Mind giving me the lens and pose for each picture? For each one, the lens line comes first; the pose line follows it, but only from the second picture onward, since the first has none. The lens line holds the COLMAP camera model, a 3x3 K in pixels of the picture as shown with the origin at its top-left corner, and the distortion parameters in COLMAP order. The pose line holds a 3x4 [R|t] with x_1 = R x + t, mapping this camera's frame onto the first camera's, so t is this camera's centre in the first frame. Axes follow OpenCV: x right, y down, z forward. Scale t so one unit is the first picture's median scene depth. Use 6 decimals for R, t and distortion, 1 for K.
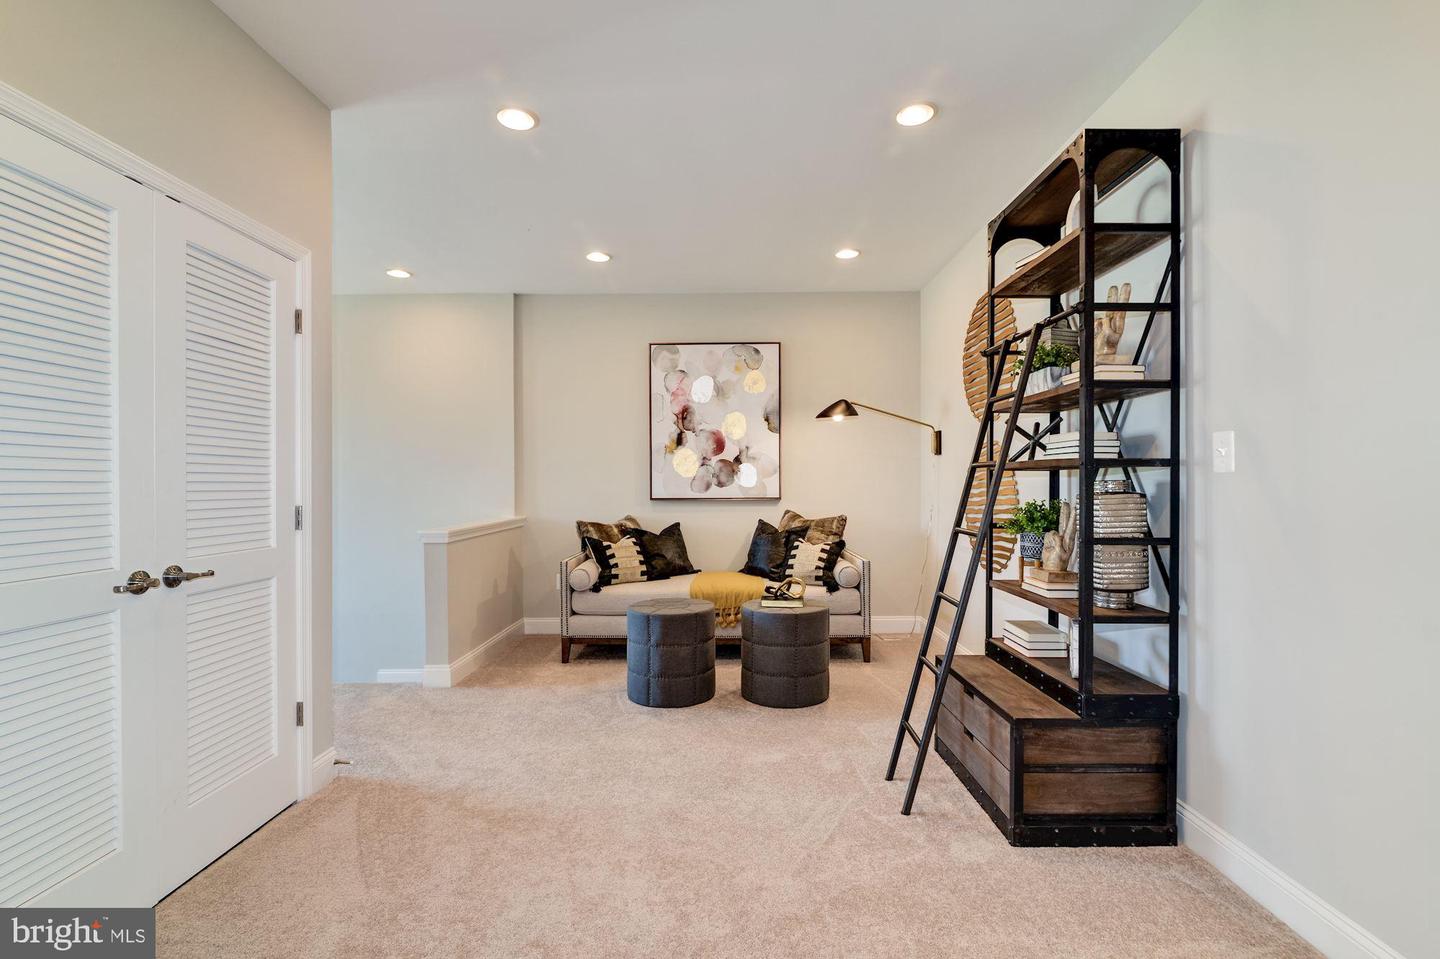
lens RADIAL K [[659.5, 0, 722.5], [0, 659.5, 481.9], [0, 0, 1]] dist [-0.000169, 0.001279]
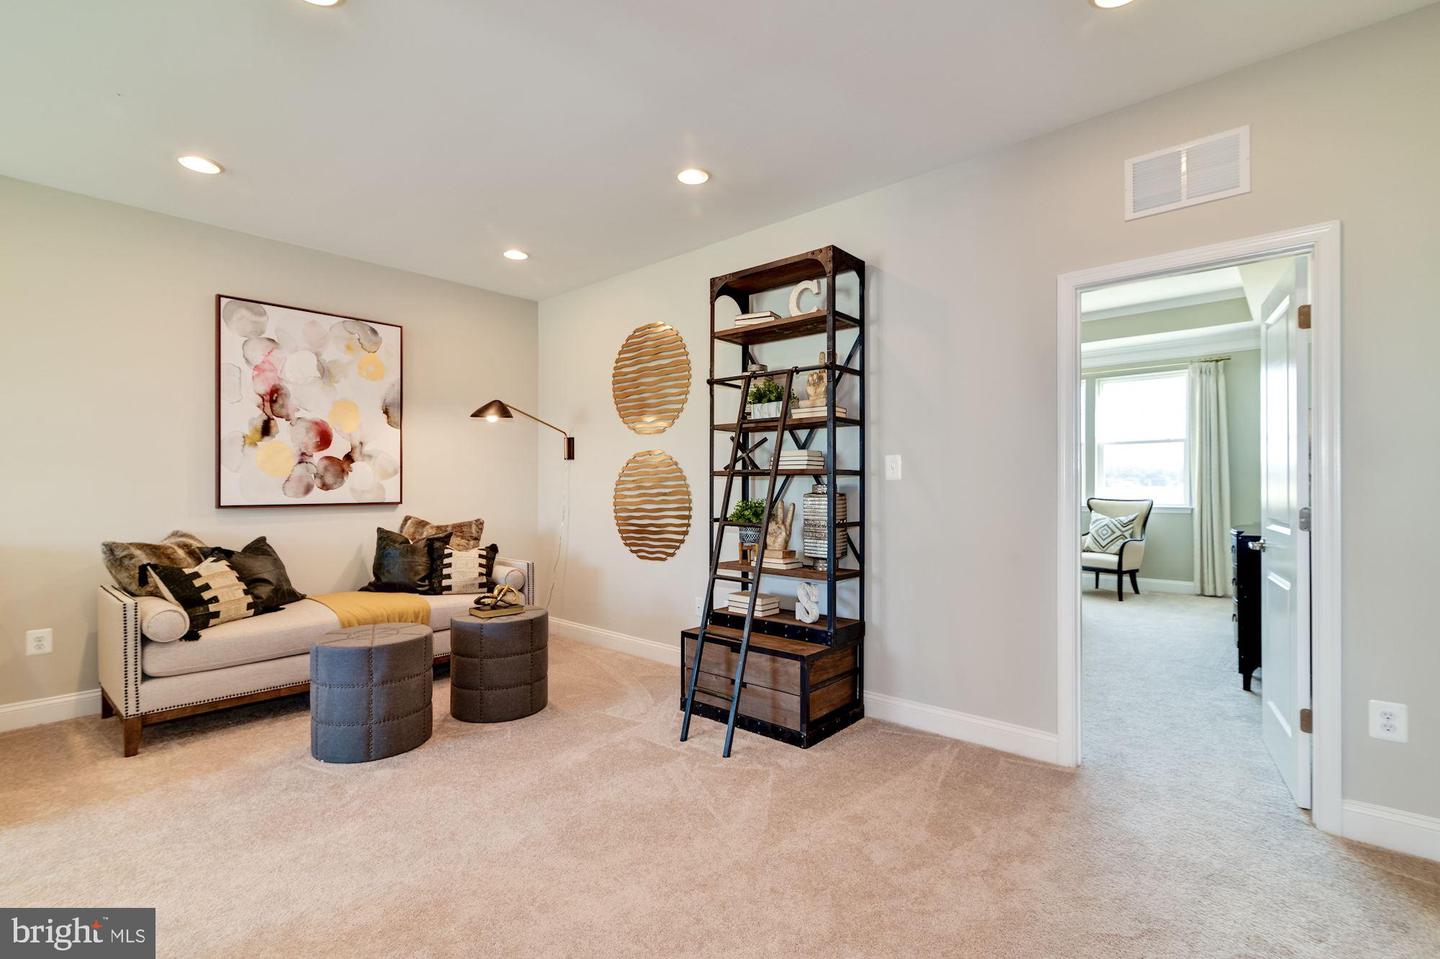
lens RADIAL K [[659.5, 0, 724.5], [0, 659.5, 484.2], [0, 0, 1]] dist [-0.000169, 0.001279]
pose [[0.653226, 0.003265, 0.757156, -0.338035], [-0.003006, 0.999994, -0.001718, 0.000355], [-0.757157, -0.001154, 0.653232, 0.107576]]
